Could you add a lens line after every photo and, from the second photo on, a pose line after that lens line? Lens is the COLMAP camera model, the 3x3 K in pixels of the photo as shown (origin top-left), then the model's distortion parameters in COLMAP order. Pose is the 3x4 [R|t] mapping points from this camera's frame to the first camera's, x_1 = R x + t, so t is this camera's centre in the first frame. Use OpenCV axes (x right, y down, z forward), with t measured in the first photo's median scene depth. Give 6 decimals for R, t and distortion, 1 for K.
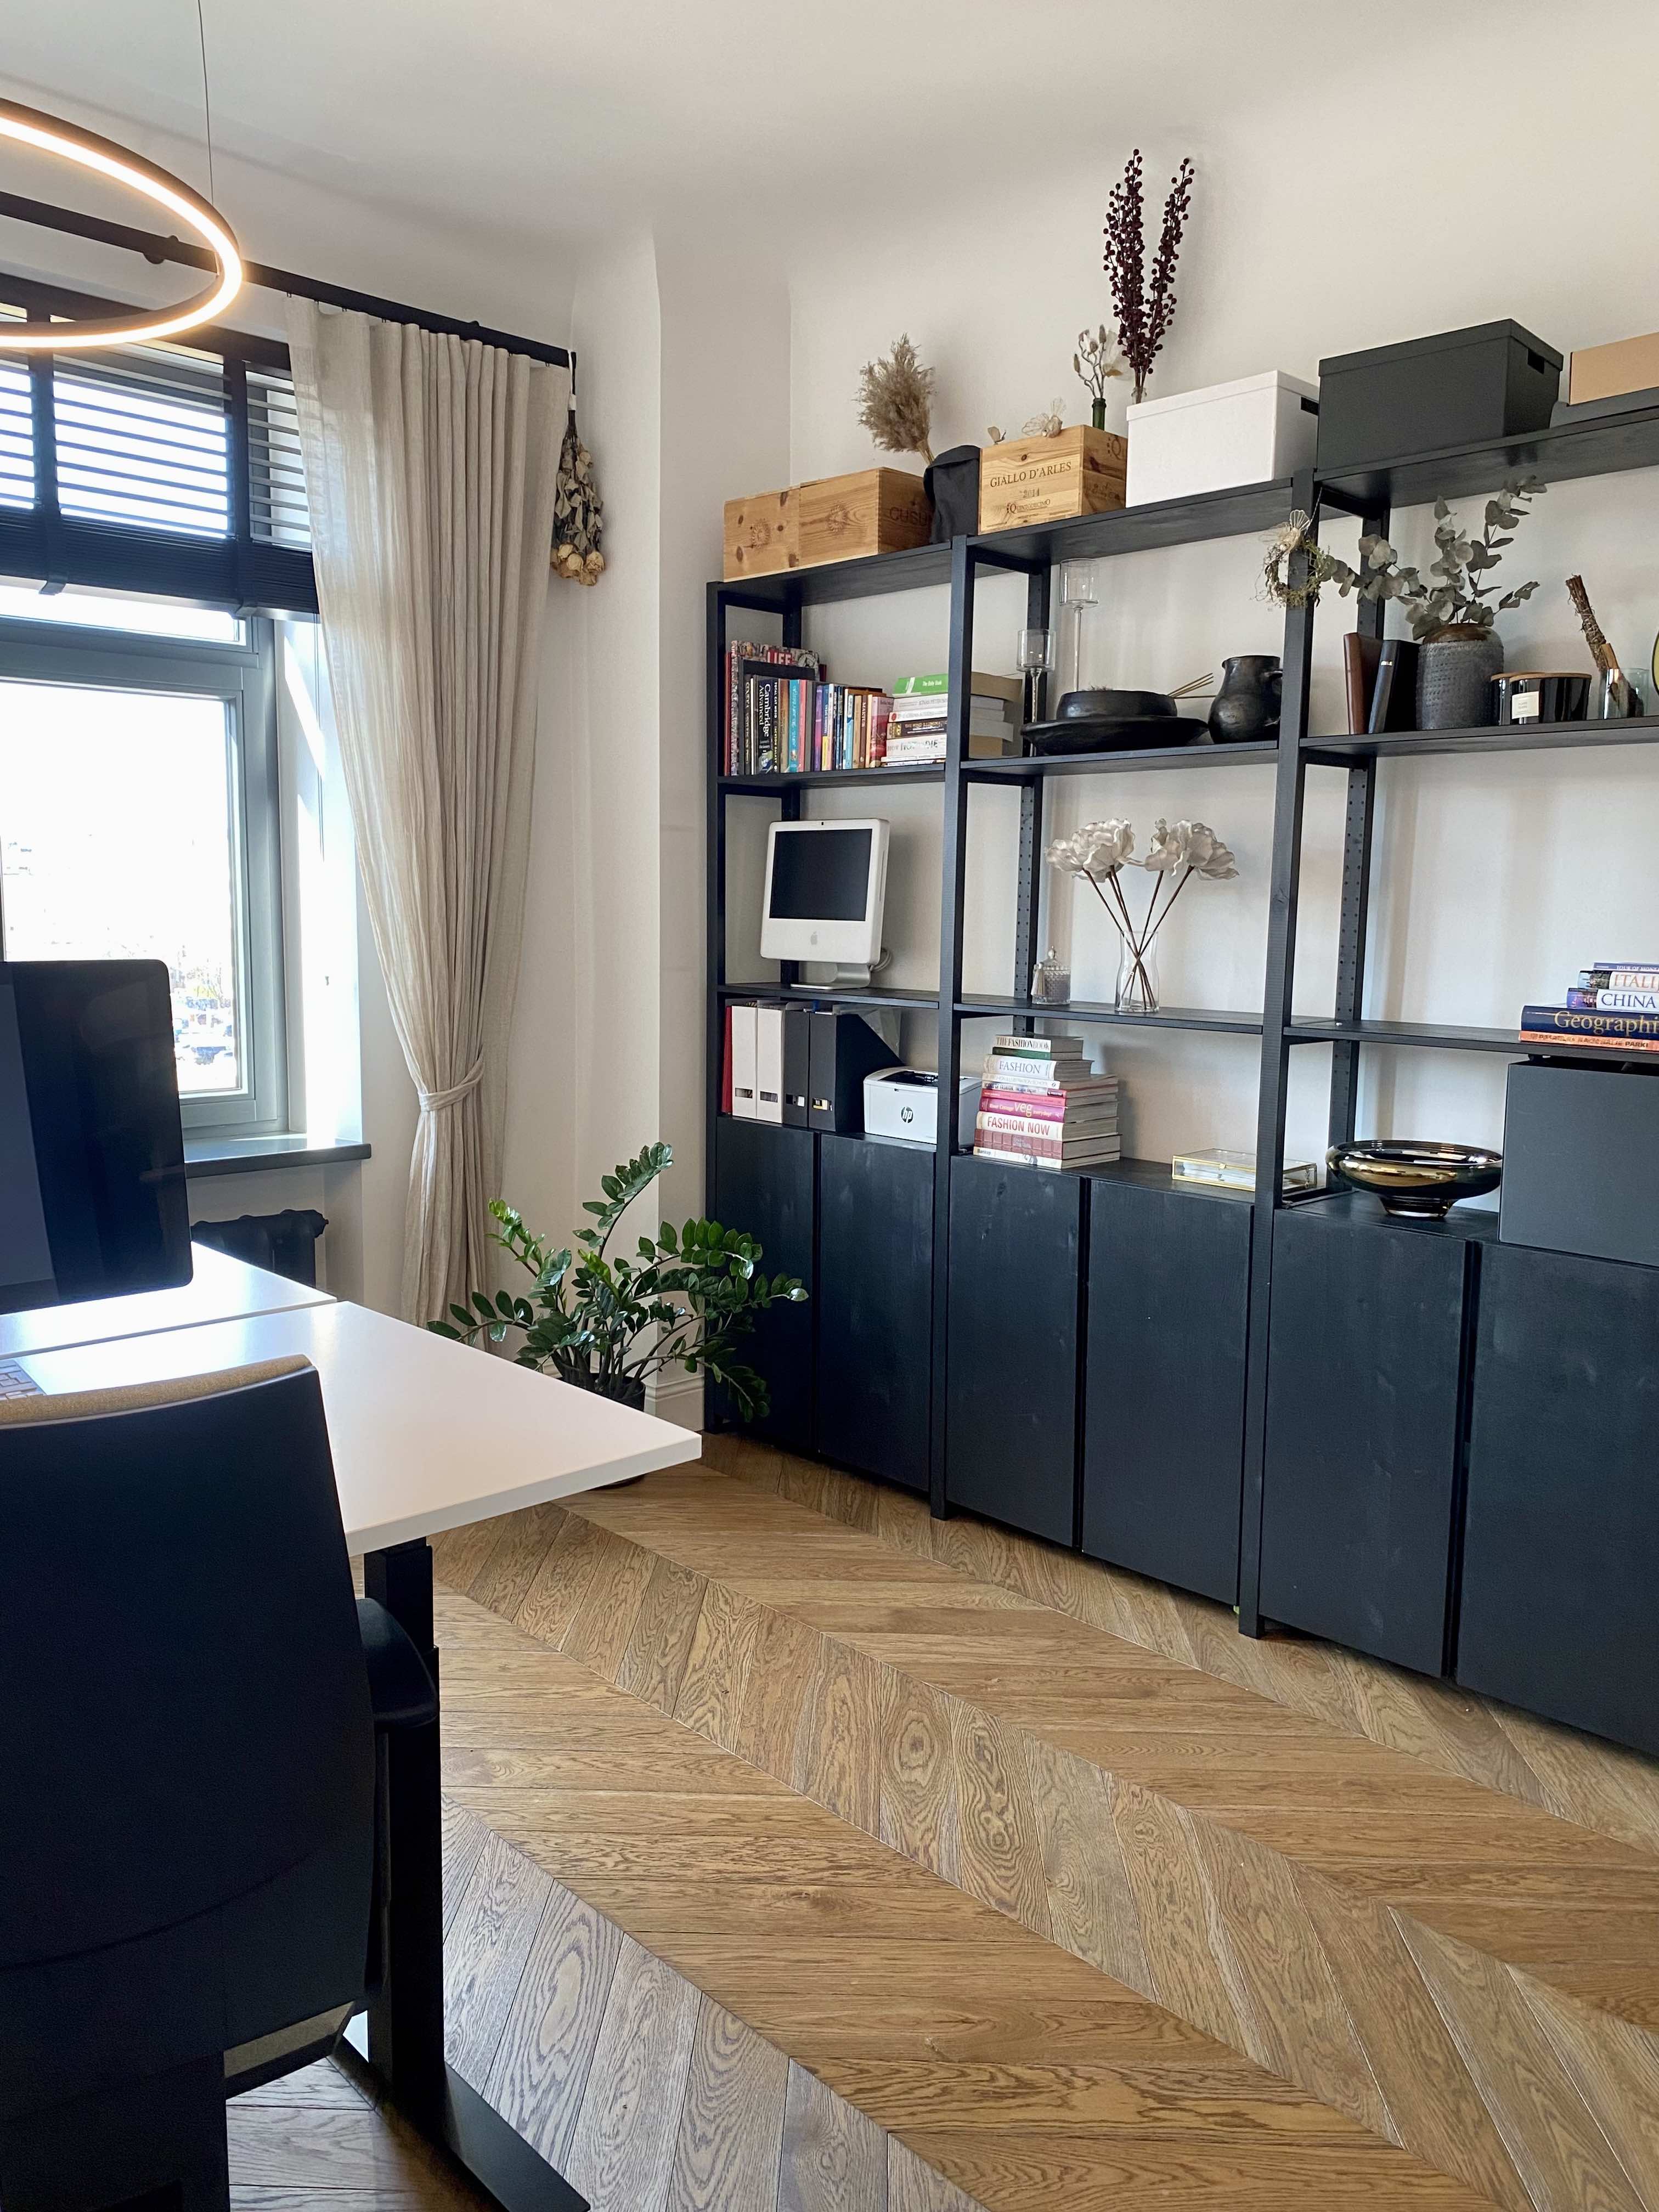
lens RADIAL K [[1676.5, 0, 833.8], [0, 1676.5, 1102.6], [0, 0, 1]] dist [0.024238, -0.024318]
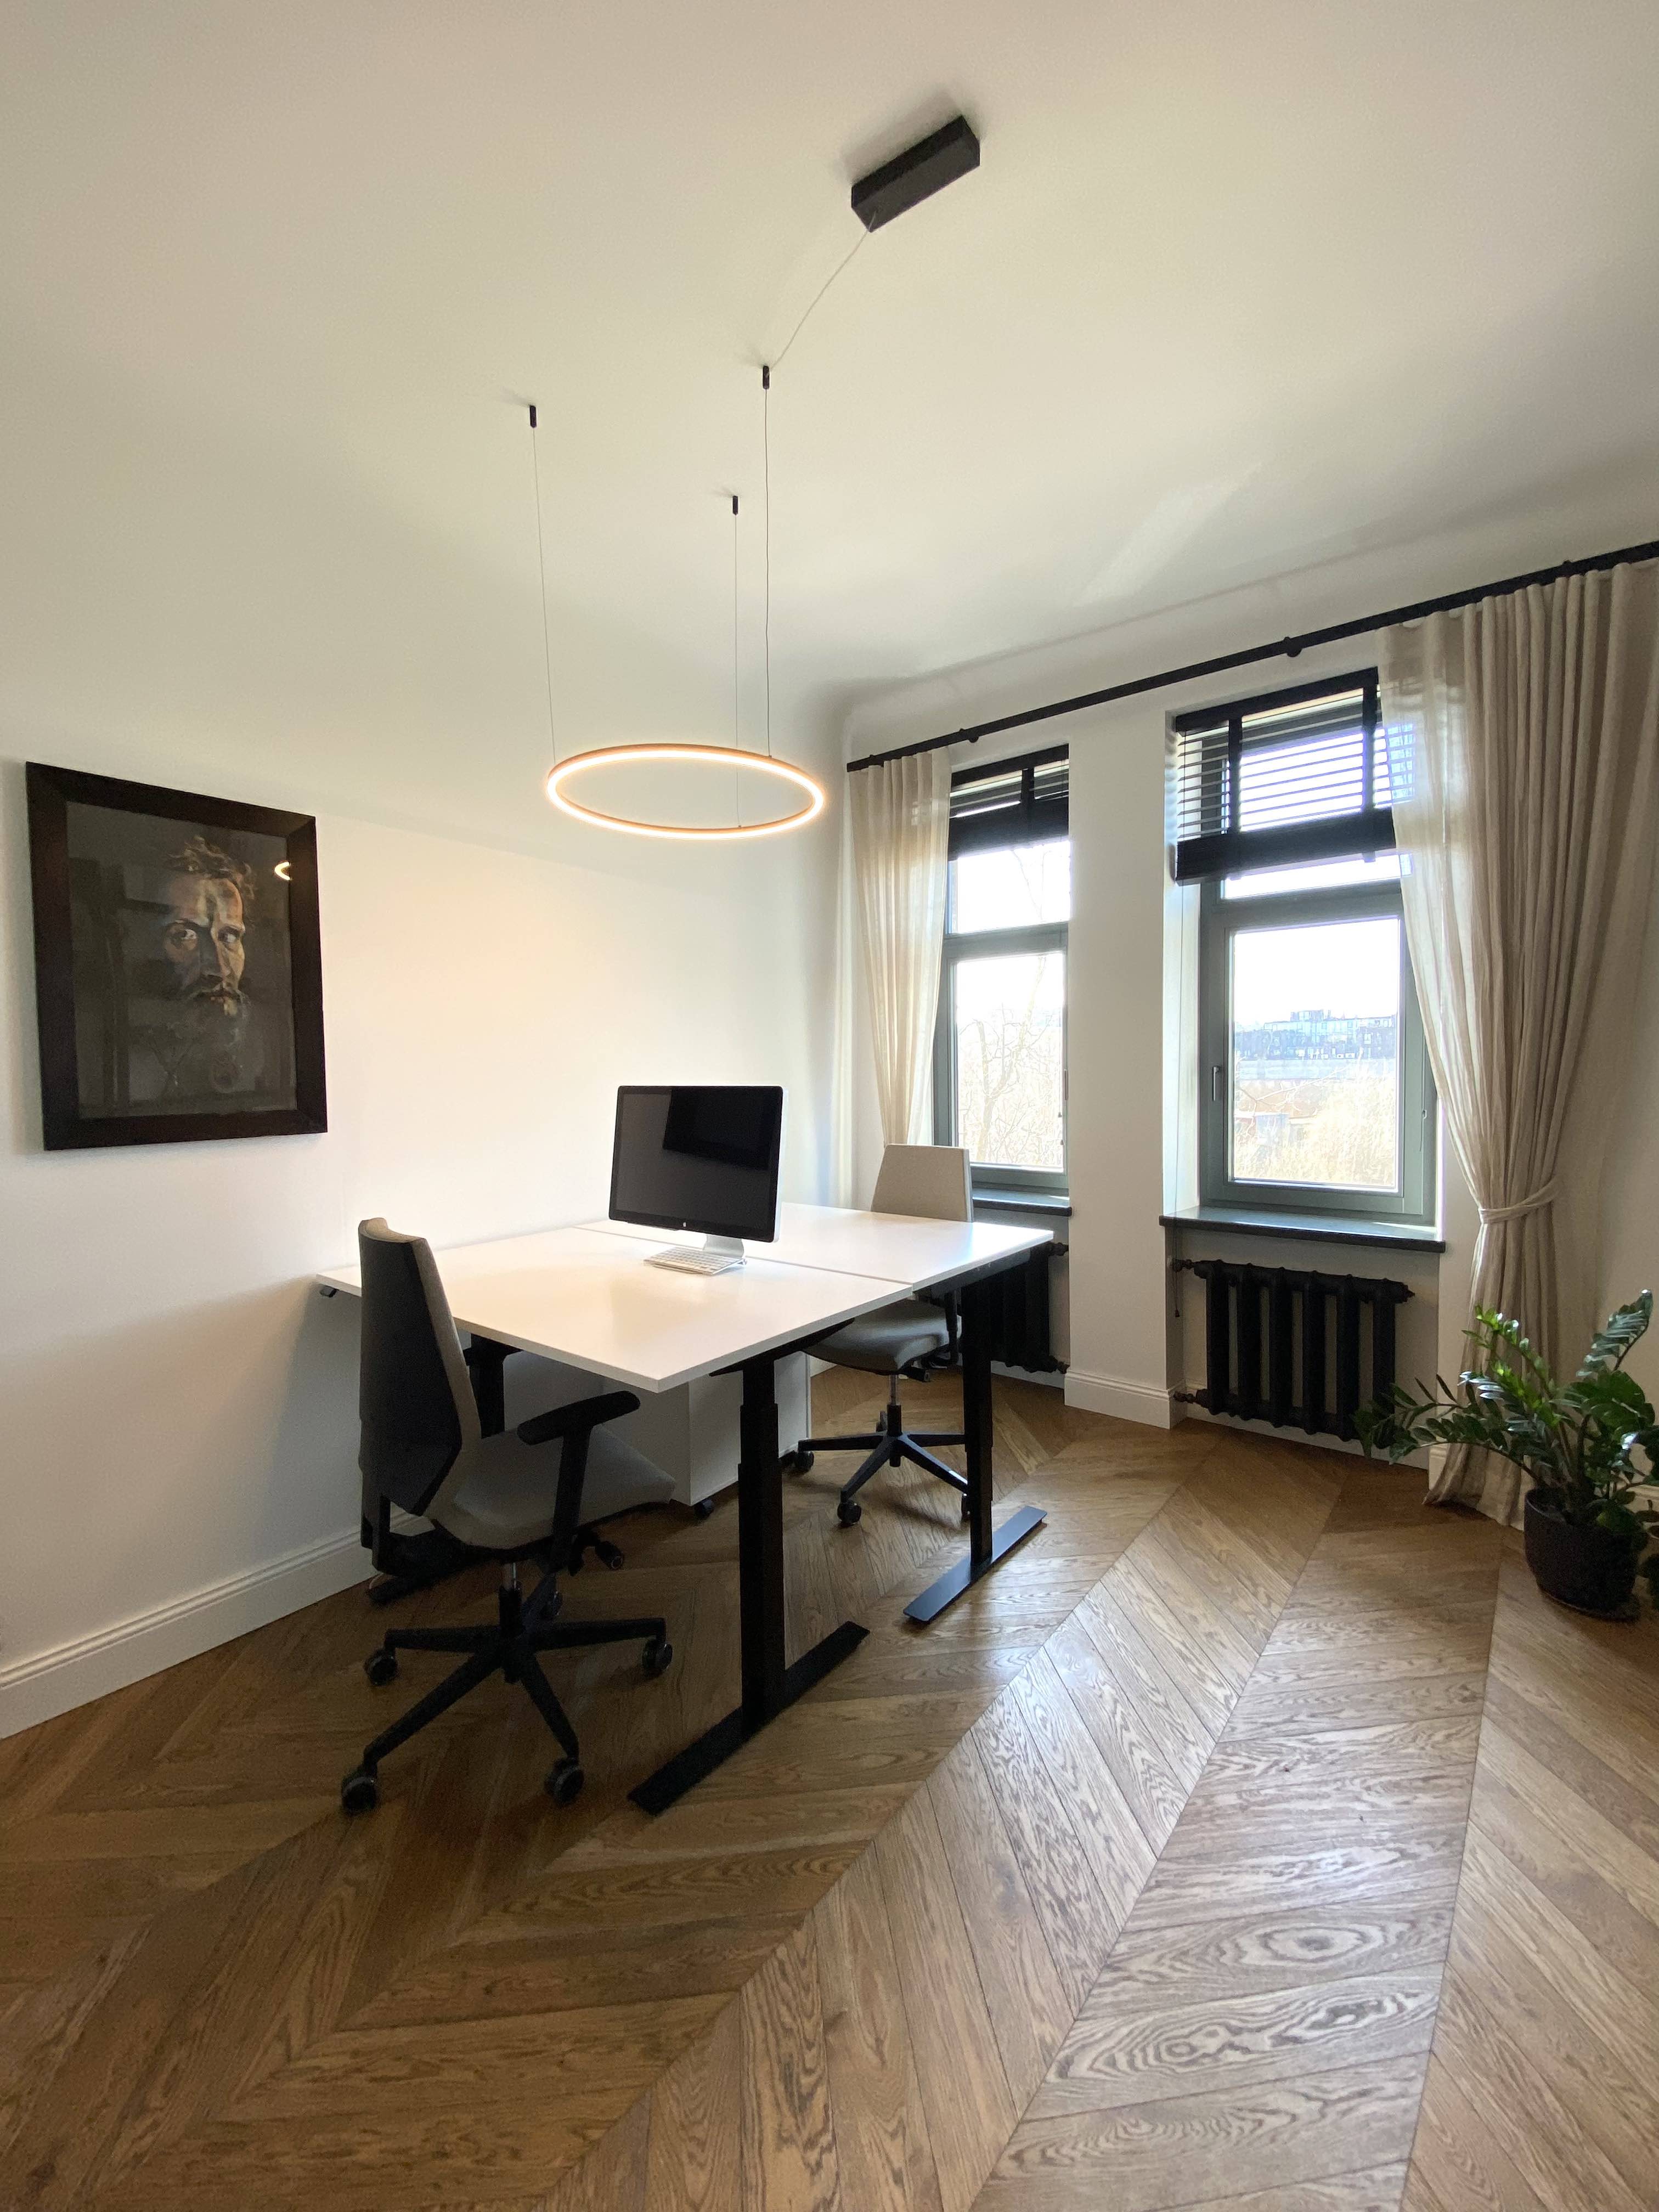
lens RADIAL K [[906.9, 0, 835.8], [0, 906.9, 1115.8], [0, 0, 1]] dist [-0.018232, -0.001335]
pose [[0.146811, 0.041476, -0.988295, 0.375764], [-0.092693, 0.995301, 0.028001, -0.053768], [0.984812, 0.087498, 0.149966, 0.484359]]
